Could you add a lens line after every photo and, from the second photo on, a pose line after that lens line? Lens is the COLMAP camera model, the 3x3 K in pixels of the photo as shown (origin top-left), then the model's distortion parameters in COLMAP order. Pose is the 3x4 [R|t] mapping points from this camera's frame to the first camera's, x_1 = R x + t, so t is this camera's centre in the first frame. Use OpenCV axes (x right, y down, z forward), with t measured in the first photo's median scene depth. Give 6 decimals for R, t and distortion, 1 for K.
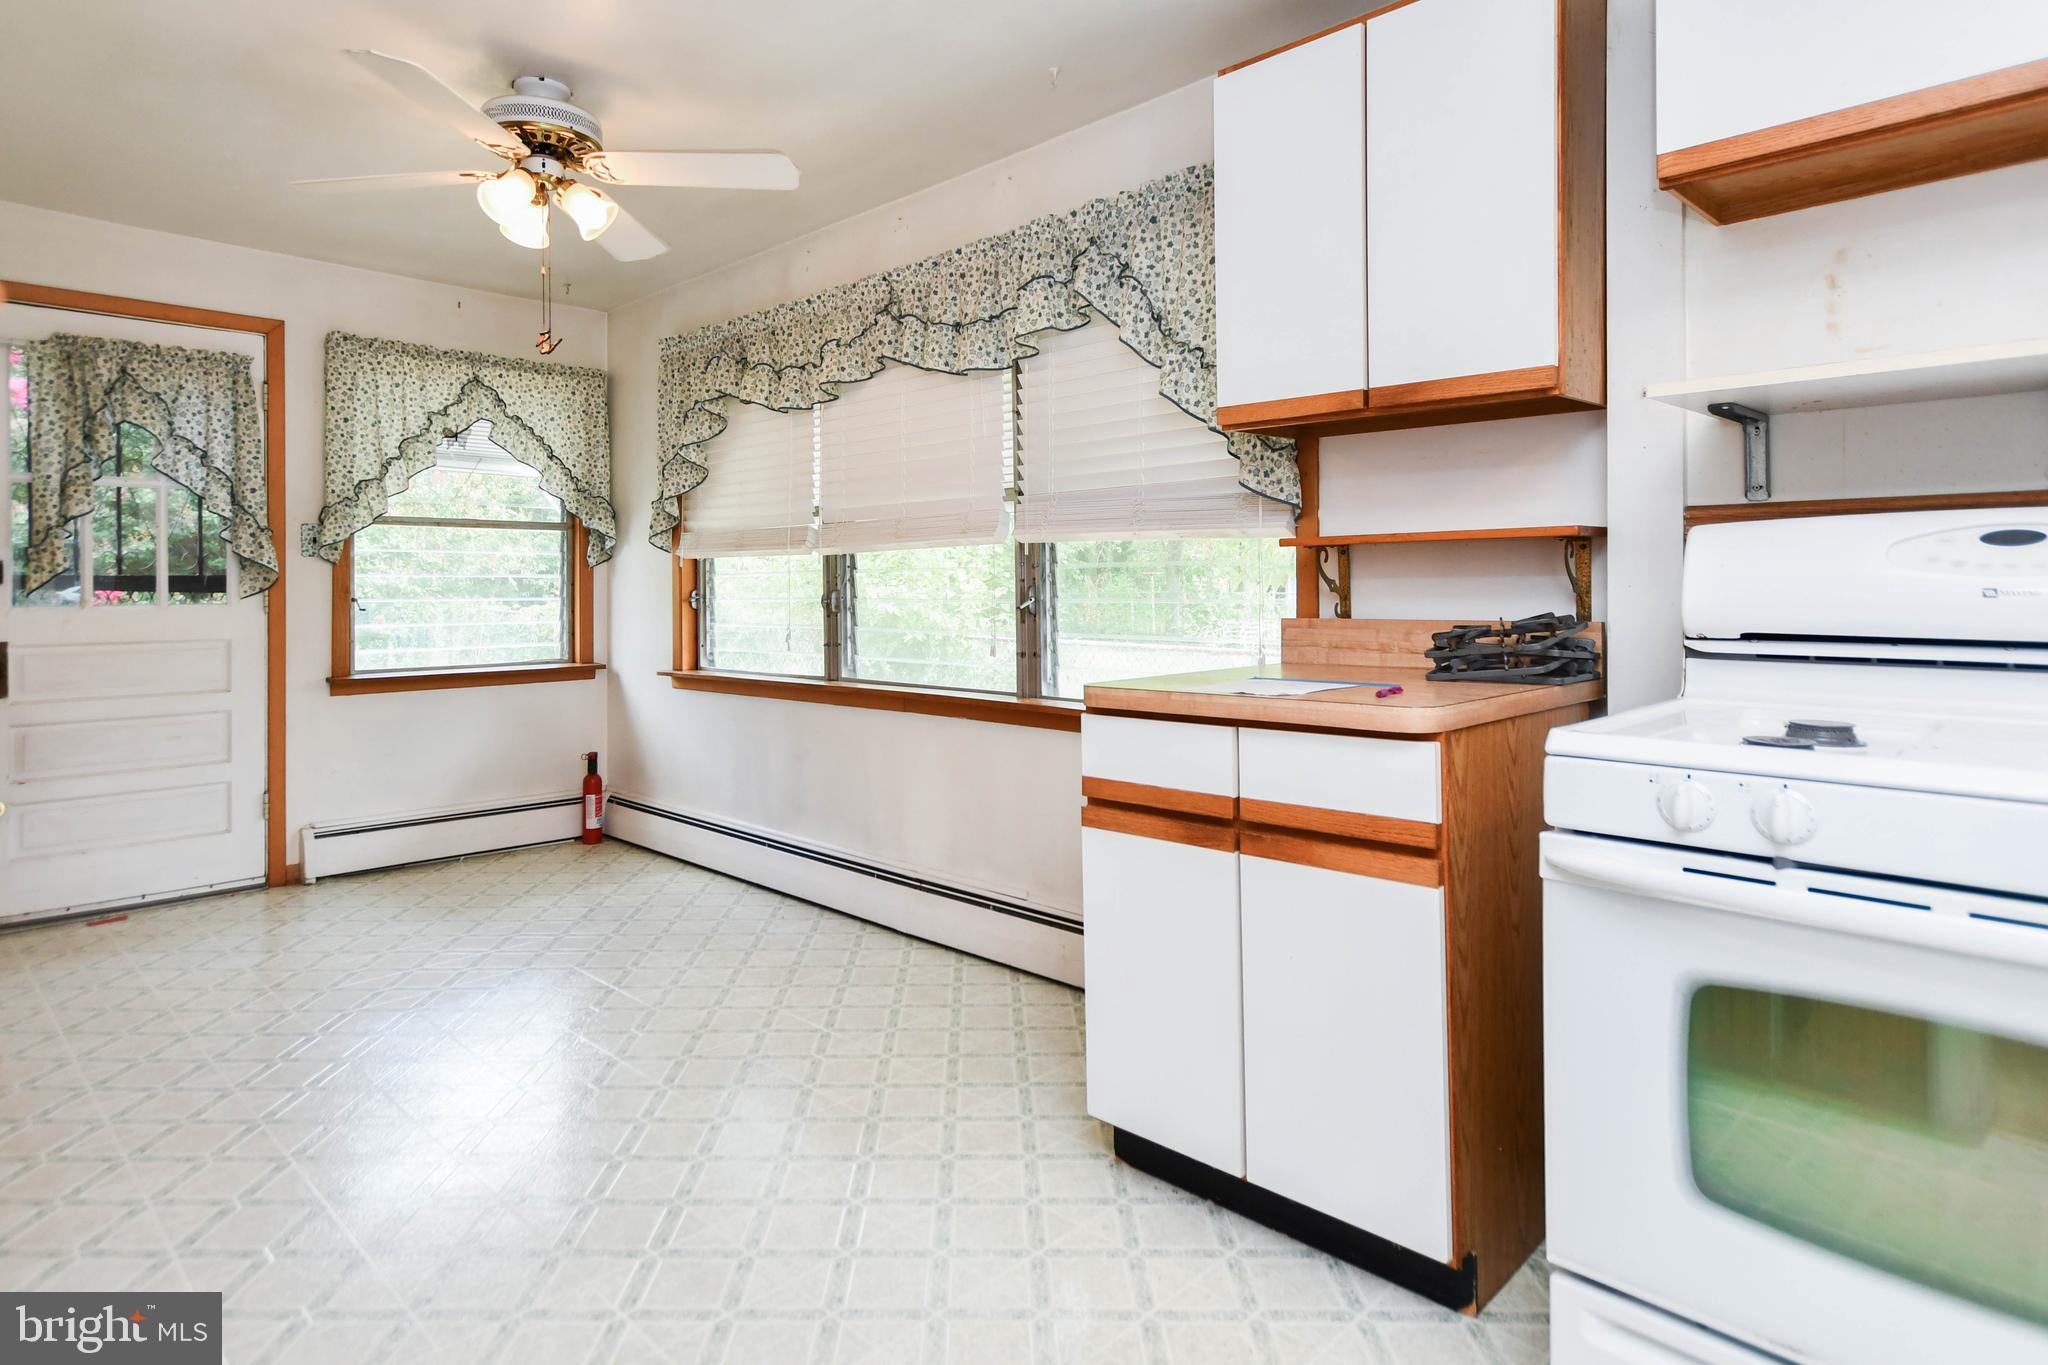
lens RADIAL K [[1135.0, 0, 985.2], [0, 1135.0, 615.9], [0, 0, 1]] dist [0.016999, -0.000277]
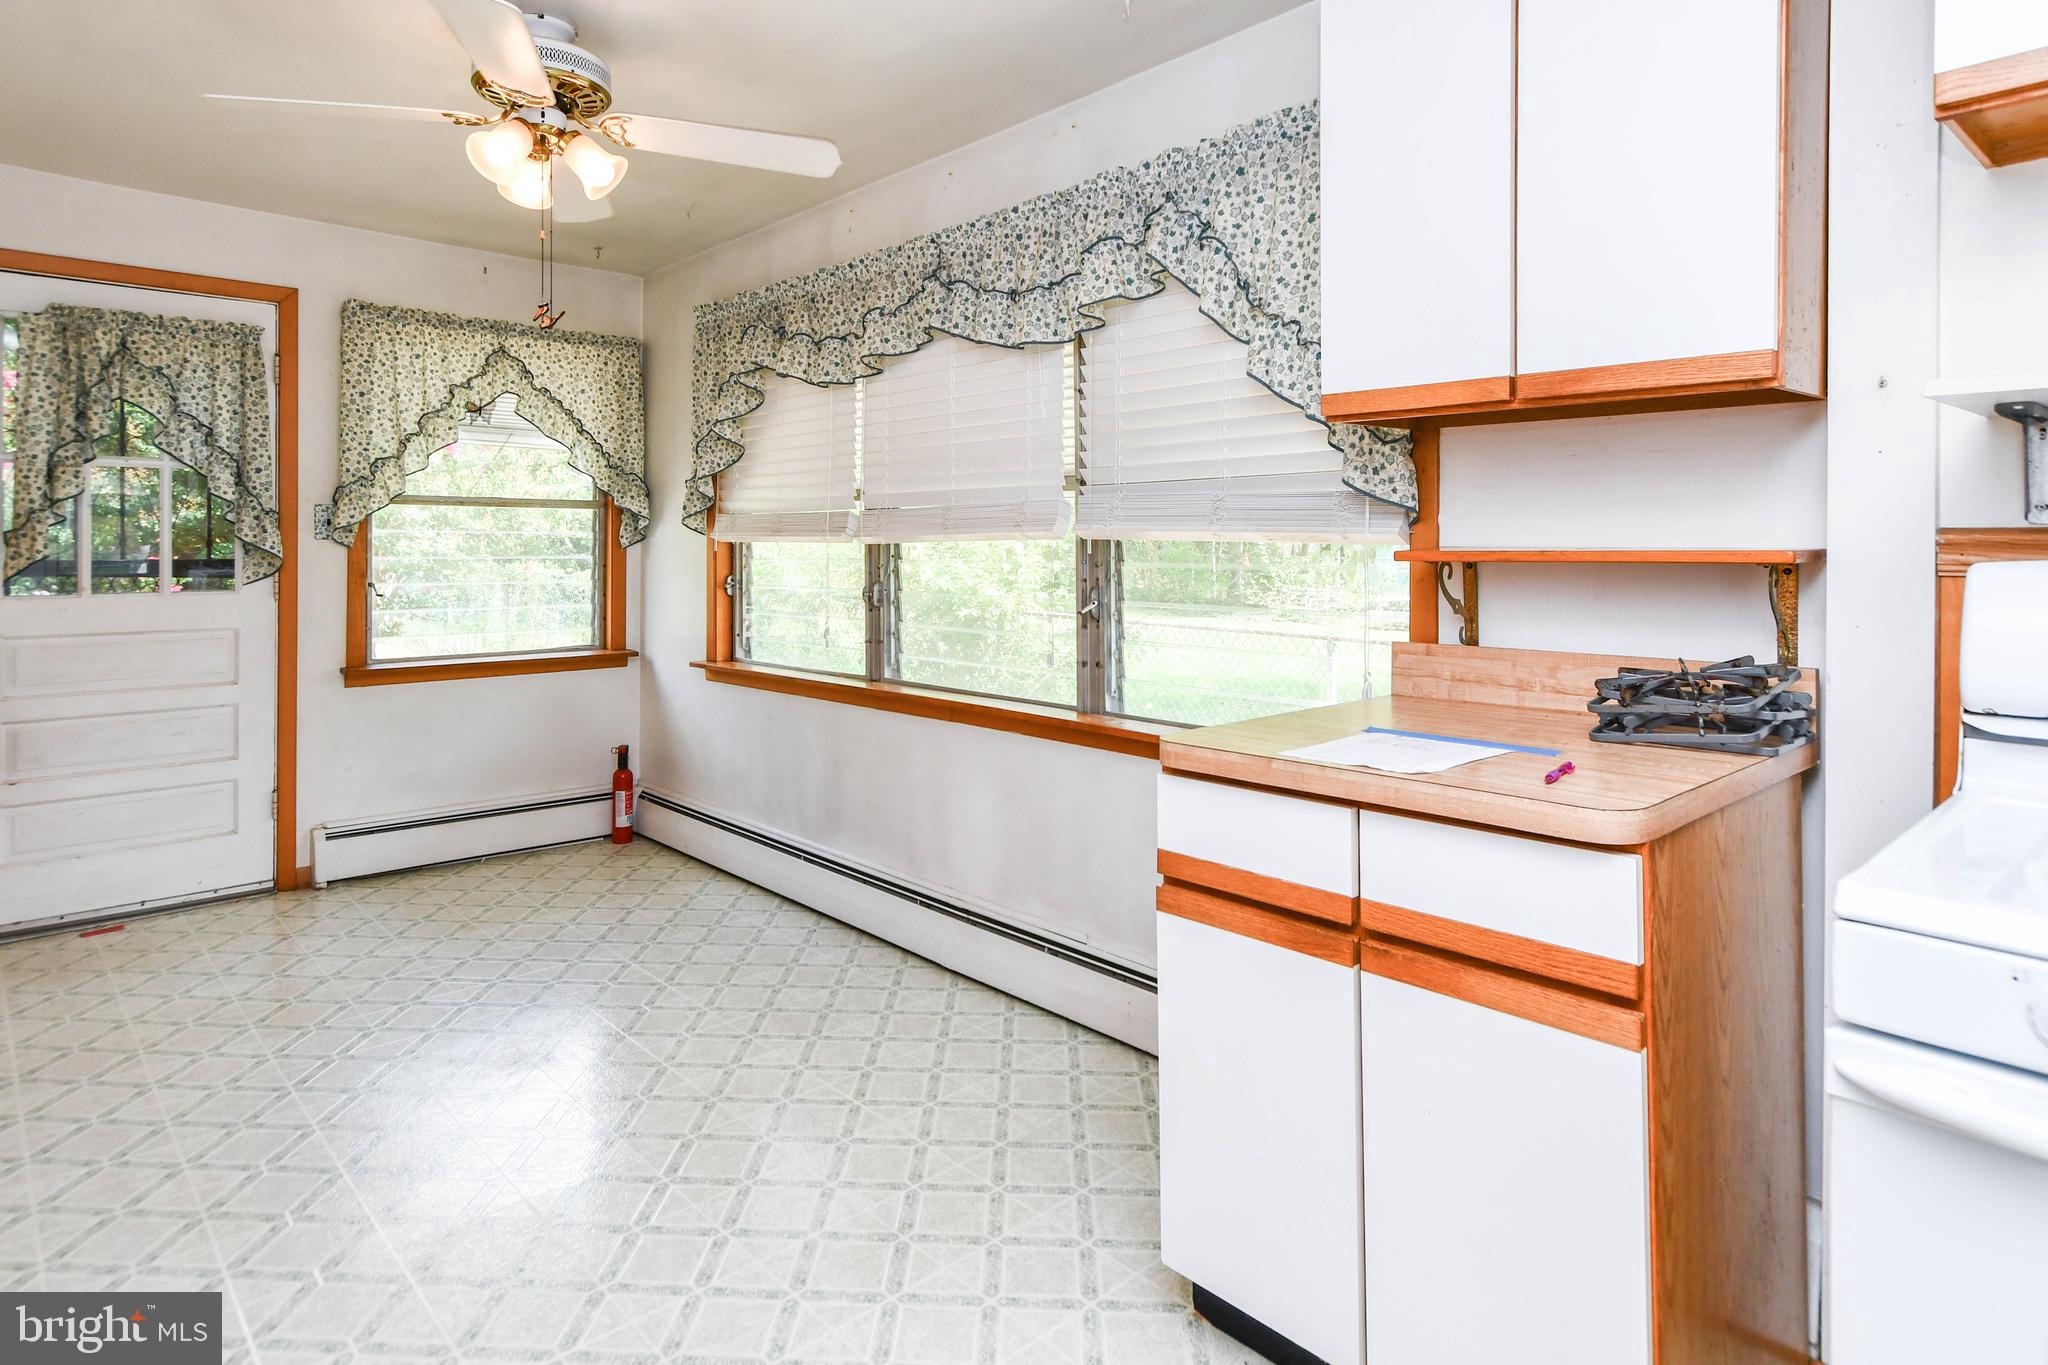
lens RADIAL K [[1113.9, 0, 995.7], [0, 1113.9, 568.0], [0, 0, 1]] dist [0.014165, 0.002908]
pose [[0.999018, 0.007341, -0.043691, 0.001753], [-0.007311, 0.999973, 0.000838, -0.041448], [0.043696, -0.000518, 0.999045, 0.129085]]
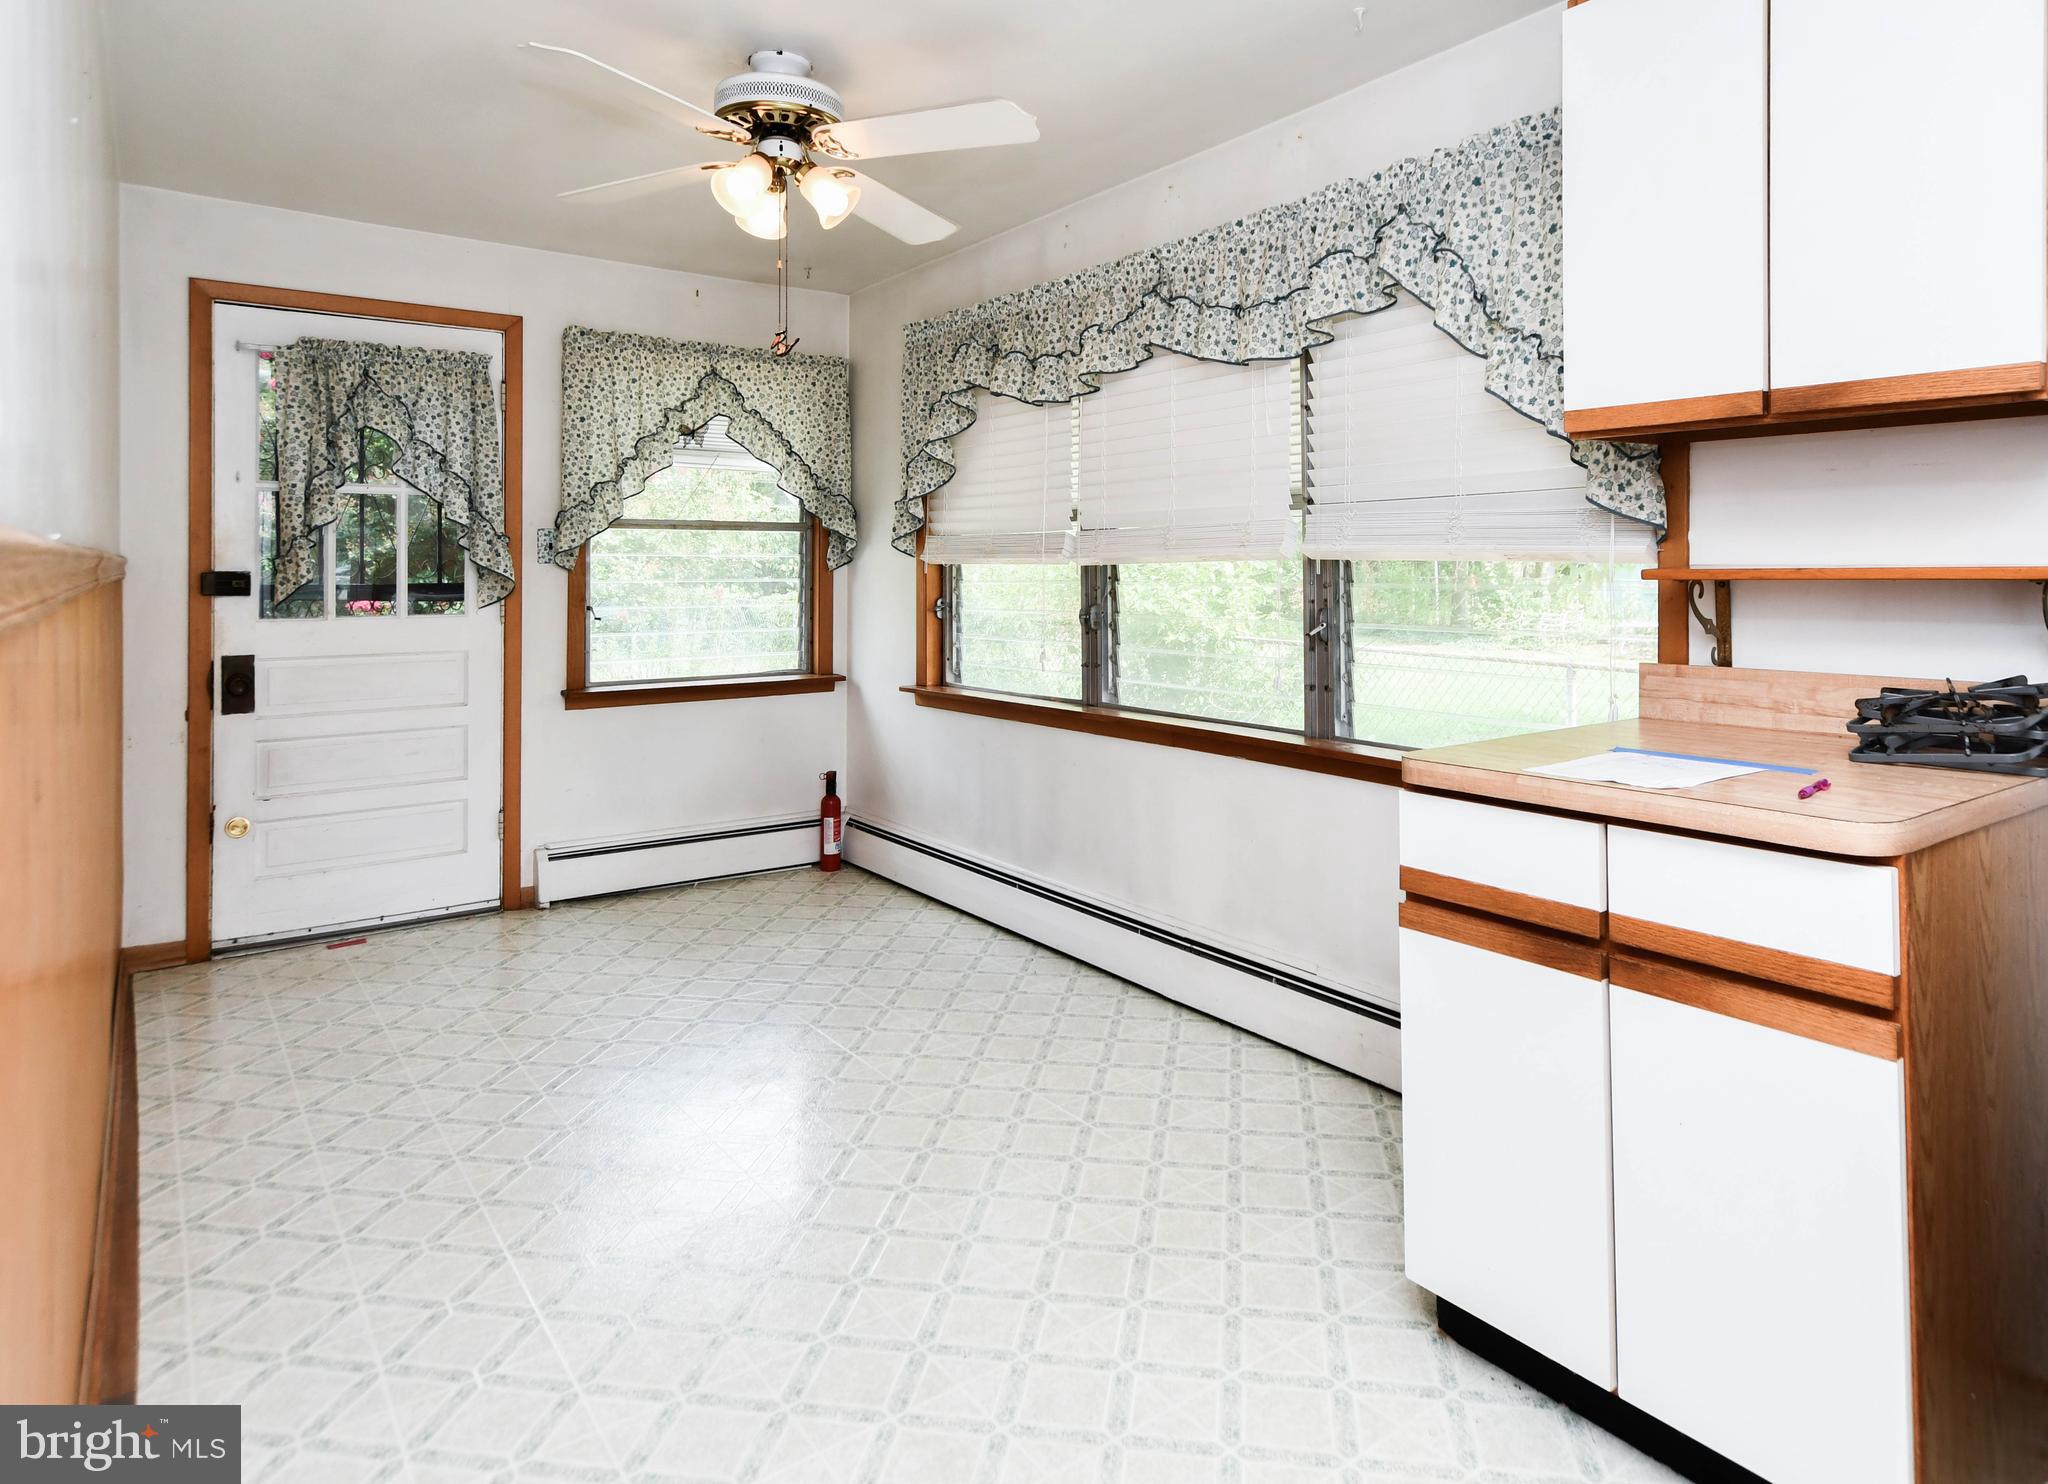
lens RADIAL K [[1213.6, 0, 1090.9], [0, 1213.6, 587.8], [0, 0, 1]] dist [0.013240, 0.004826]
pose [[0.992199, 0.004479, -0.124583, -0.018859], [-0.004861, 0.999984, -0.002762, -0.038656], [0.124569, 0.003346, 0.992205, 0.064244]]
